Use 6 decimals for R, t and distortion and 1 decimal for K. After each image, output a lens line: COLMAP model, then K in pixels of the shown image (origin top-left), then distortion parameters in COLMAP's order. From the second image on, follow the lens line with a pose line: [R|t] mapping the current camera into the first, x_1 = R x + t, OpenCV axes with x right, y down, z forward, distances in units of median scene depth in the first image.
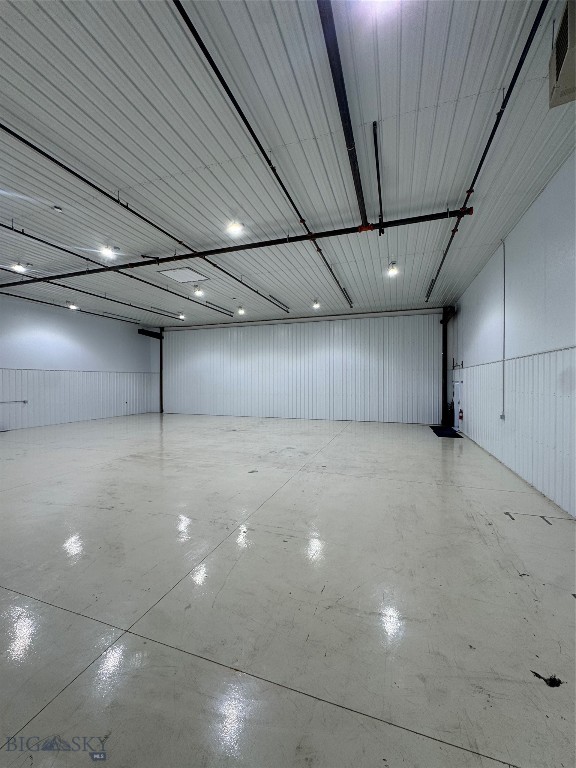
lens RADIAL K [[308.5, 0, 288.0], [0, 308.5, 384.0], [0, 0, 1]] dist [-0.002718, 0.000234]
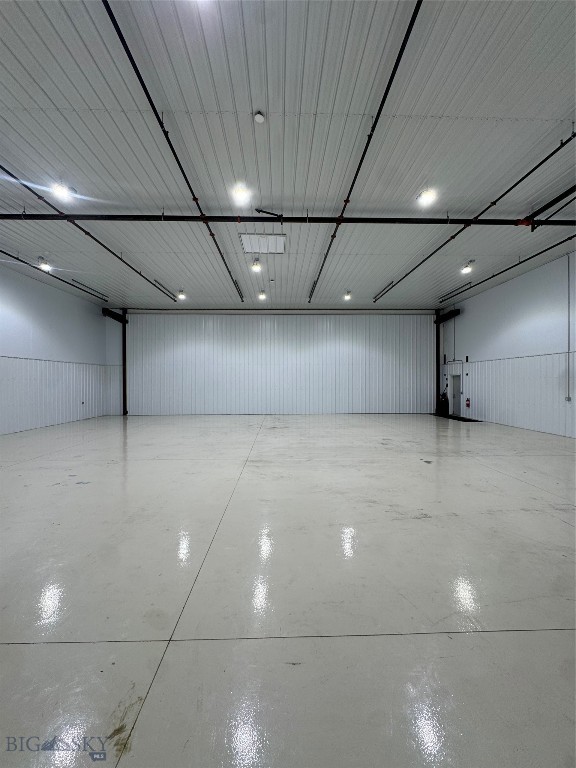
lens RADIAL K [[308.5, 0, 288.0], [0, 308.5, 384.0], [0, 0, 1]] dist [-0.002718, 0.000234]
pose [[0.934775, -0.005579, 0.355197, -0.410464], [0.006260, 0.999980, -0.000767, 0.022558], [-0.355186, 0.002940, 0.934791, 0.135574]]
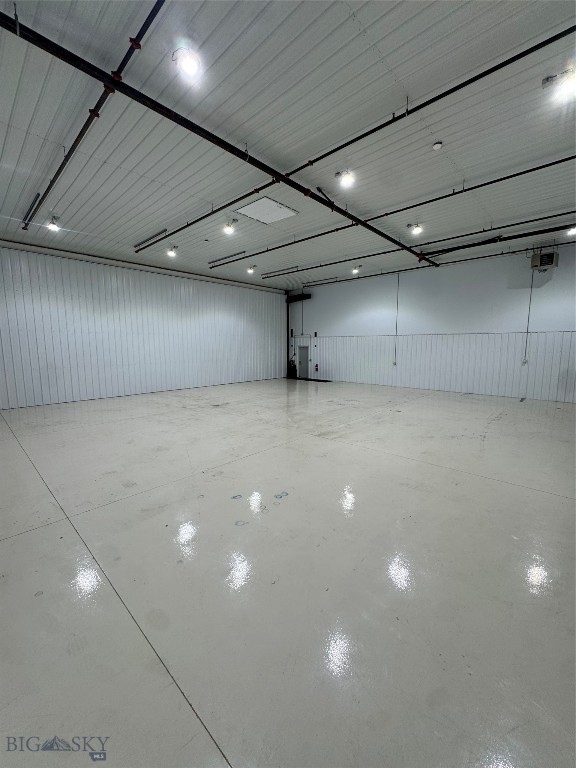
lens RADIAL K [[308.5, 0, 288.0], [0, 308.5, 384.0], [0, 0, 1]] dist [-0.002718, 0.000234]
pose [[0.400434, -0.117078, 0.908815, -0.770034], [0.009807, 0.992295, 0.123511, -0.008676], [-0.916273, -0.040545, 0.398497, 0.440800]]
